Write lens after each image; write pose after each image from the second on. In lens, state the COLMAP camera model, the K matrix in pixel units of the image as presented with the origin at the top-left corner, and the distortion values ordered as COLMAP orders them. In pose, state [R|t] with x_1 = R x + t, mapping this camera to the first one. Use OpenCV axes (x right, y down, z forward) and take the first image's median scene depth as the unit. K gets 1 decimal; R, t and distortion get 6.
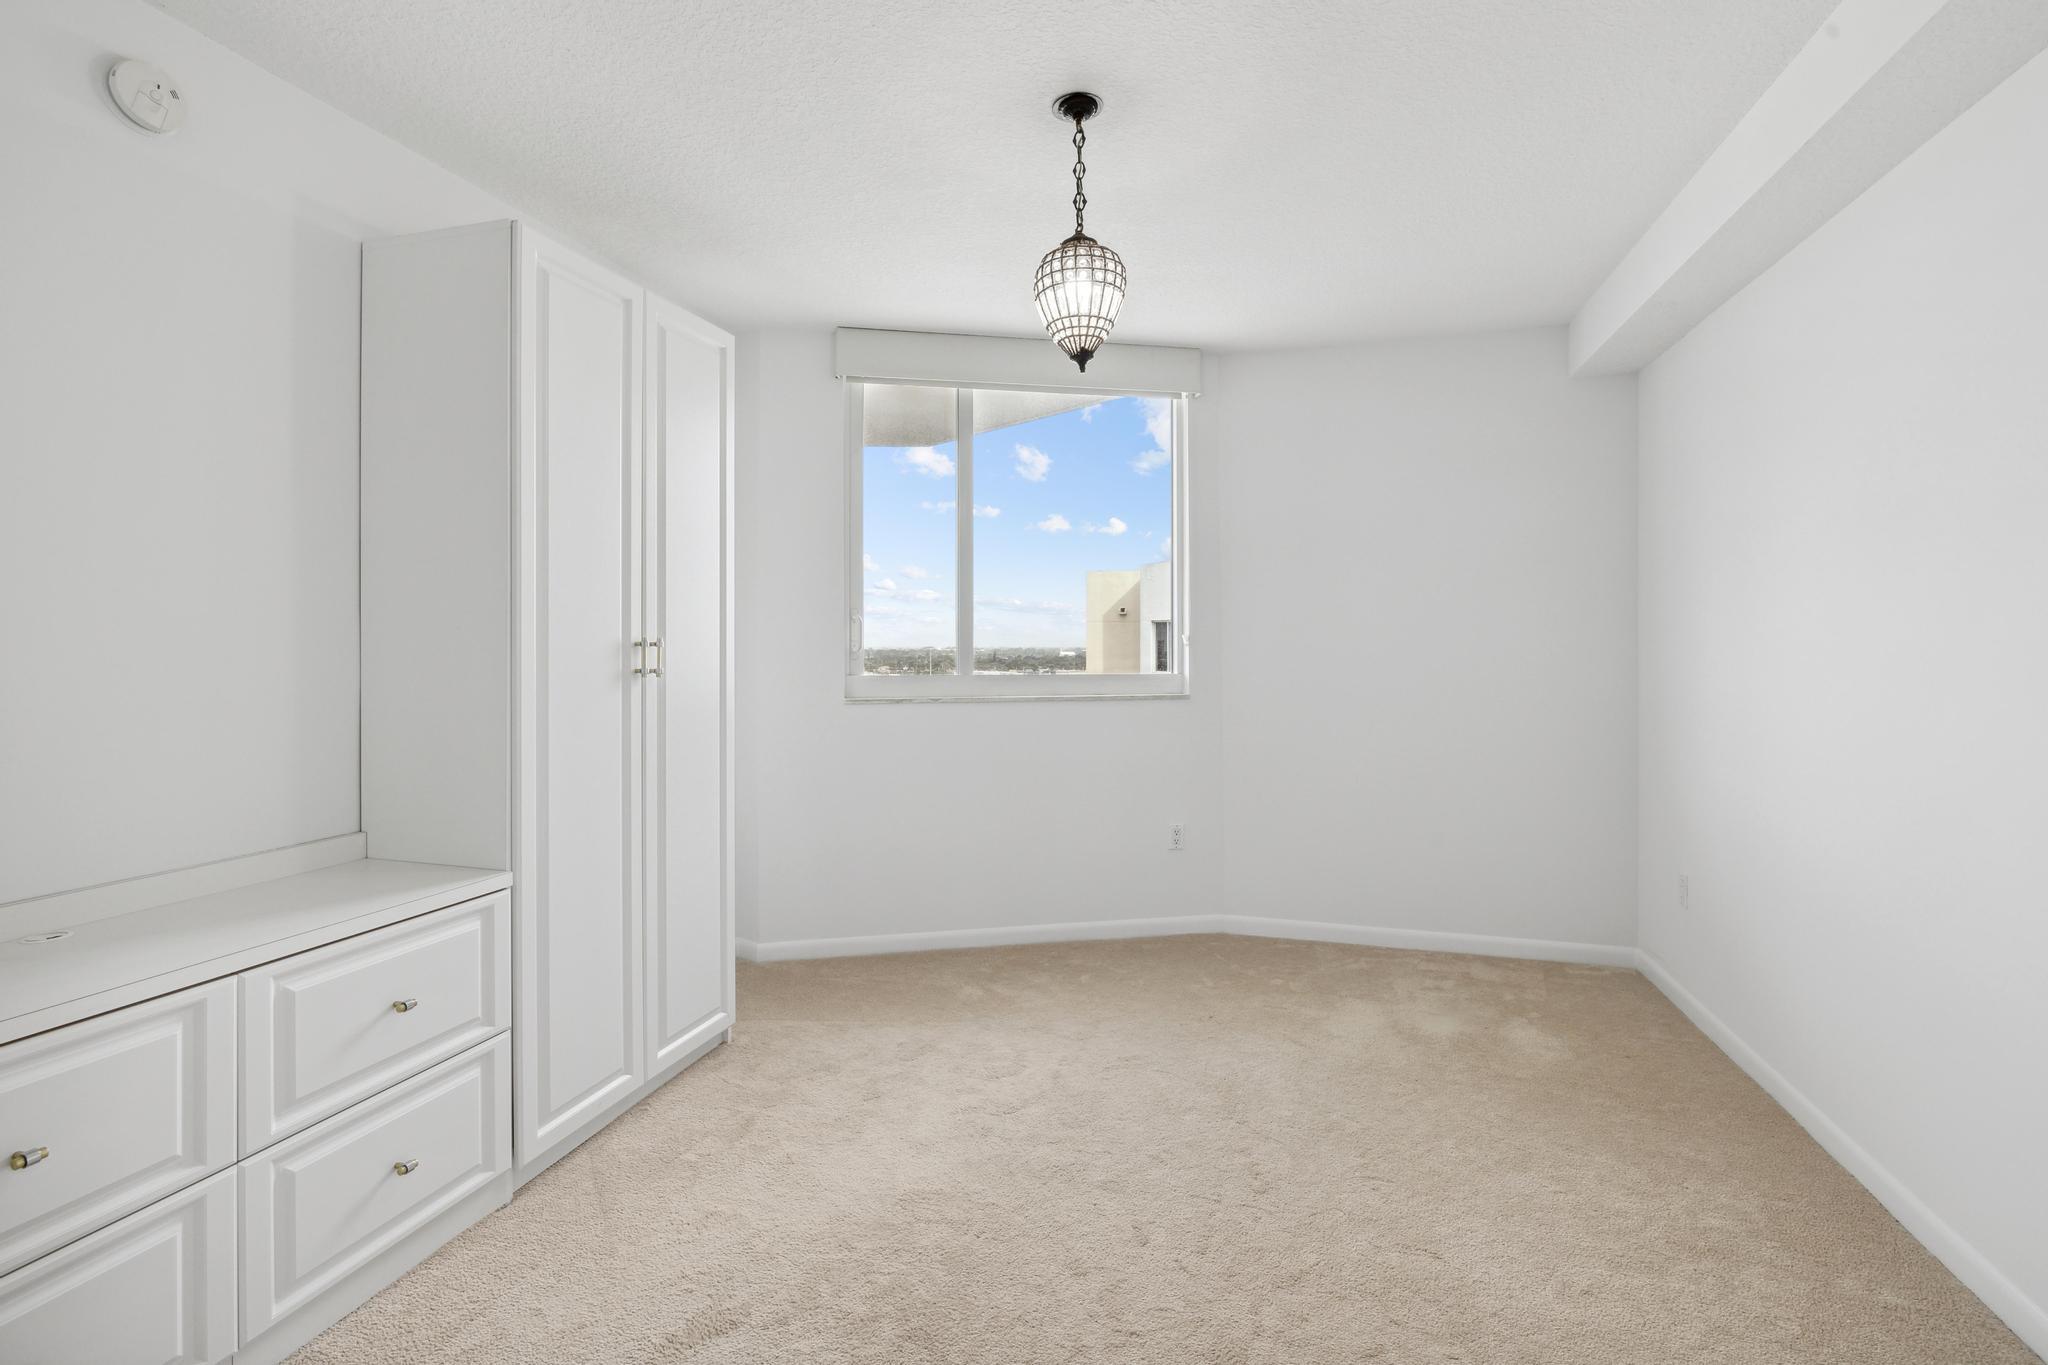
lens RADIAL K [[937.8, 0, 1025.3], [0, 937.8, 671.4], [0, 0, 1]] dist [0.003352, 0.000639]
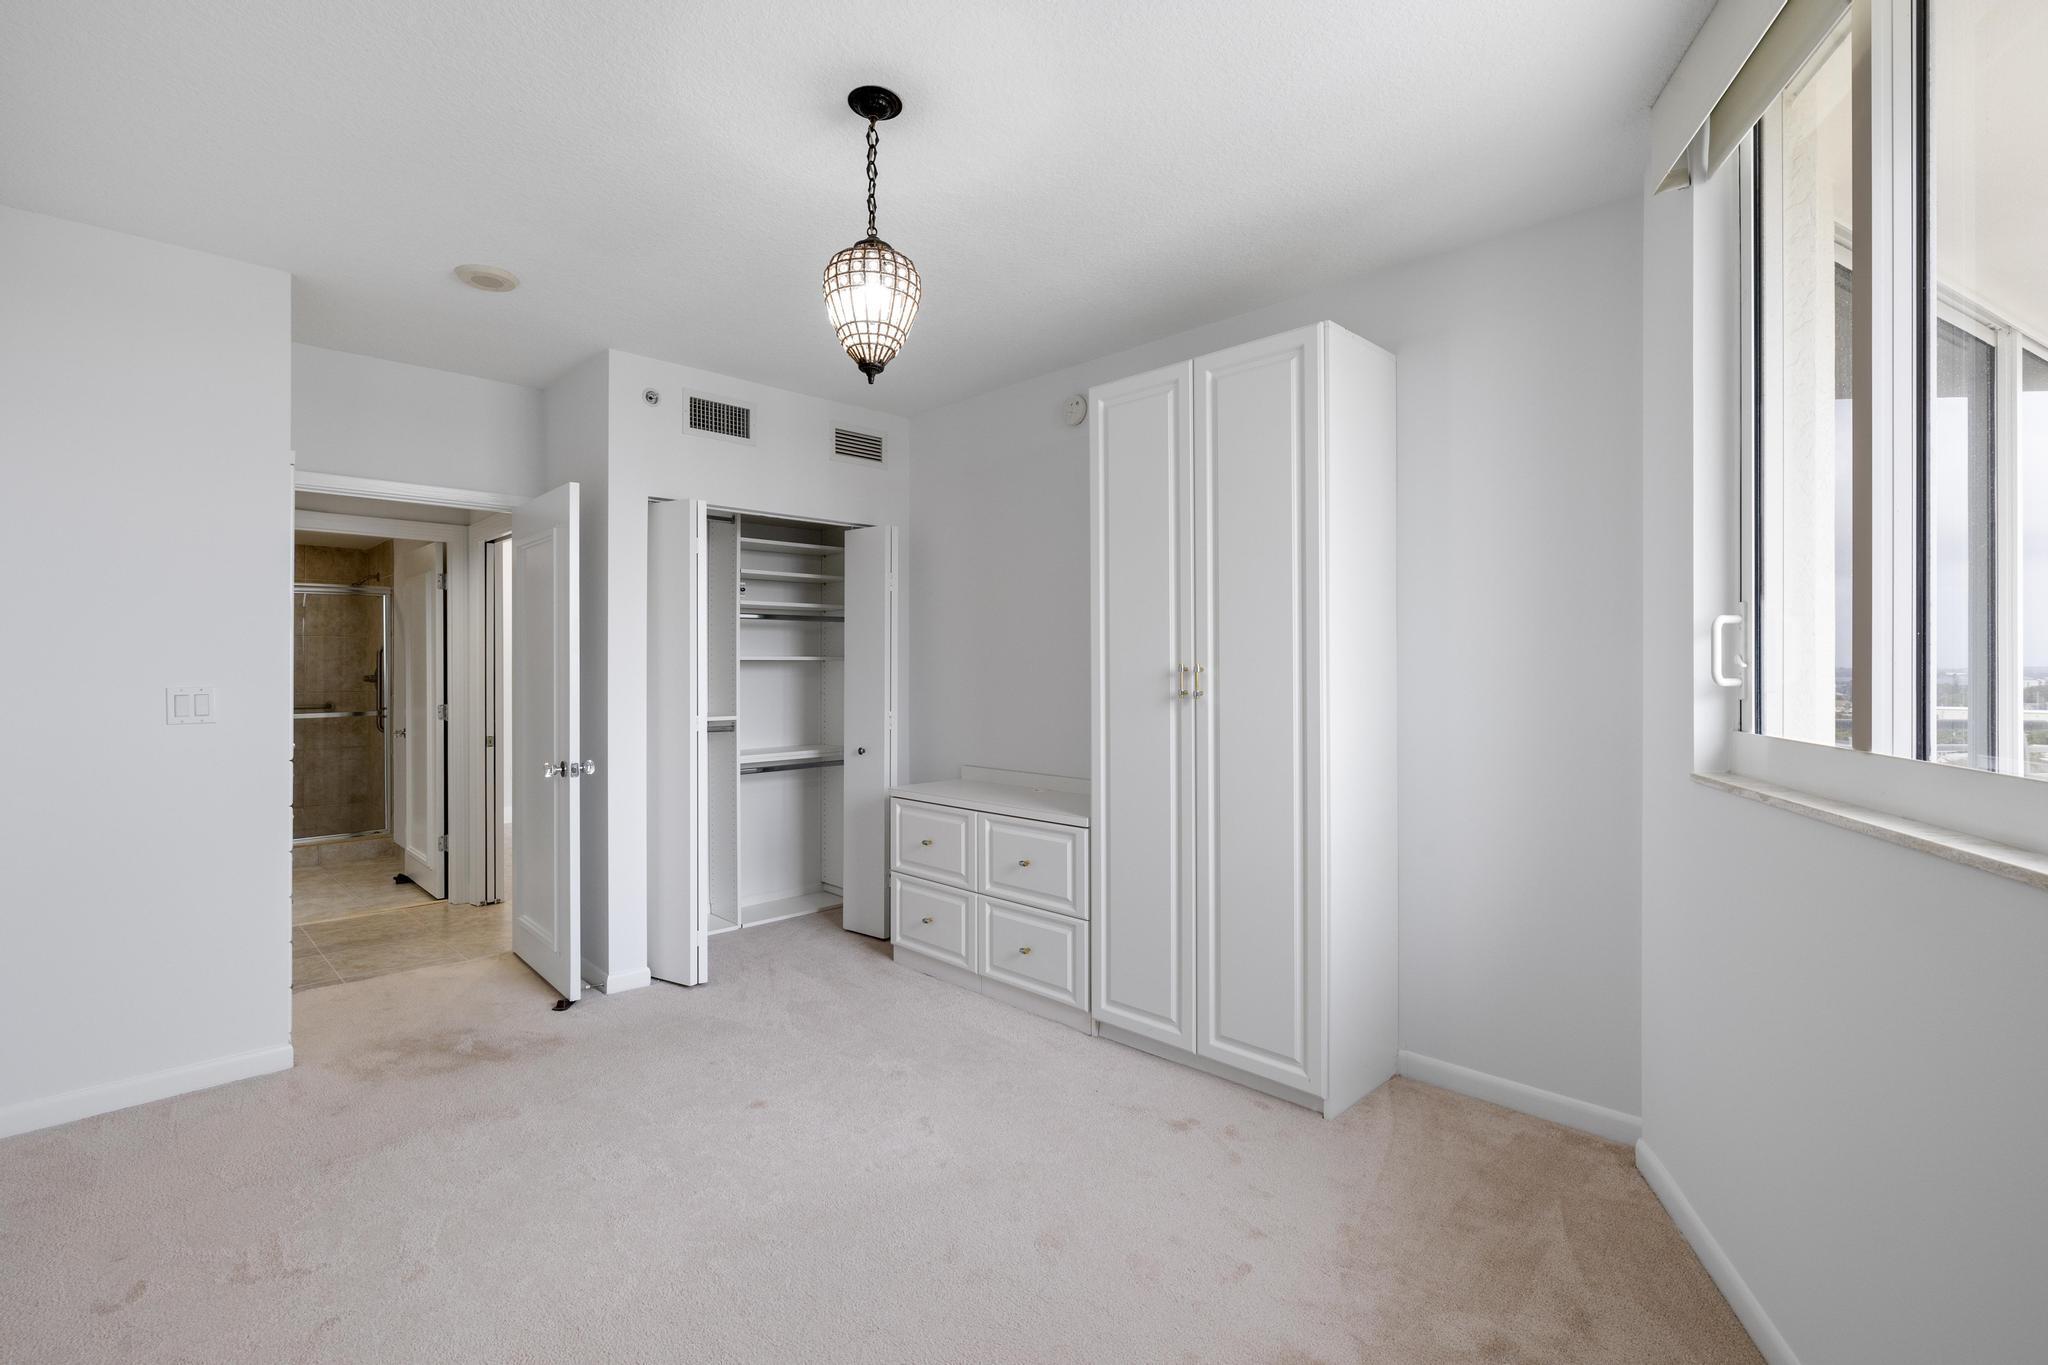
lens RADIAL K [[937.8, 0, 1025.3], [0, 937.8, 671.4], [0, 0, 1]] dist [0.003352, 0.000639]
pose [[-0.502330, -0.000629, -0.864676, 0.798150], [-0.017052, 0.999812, 0.009179, -0.034838], [0.864508, 0.019356, -0.502247, 1.629245]]
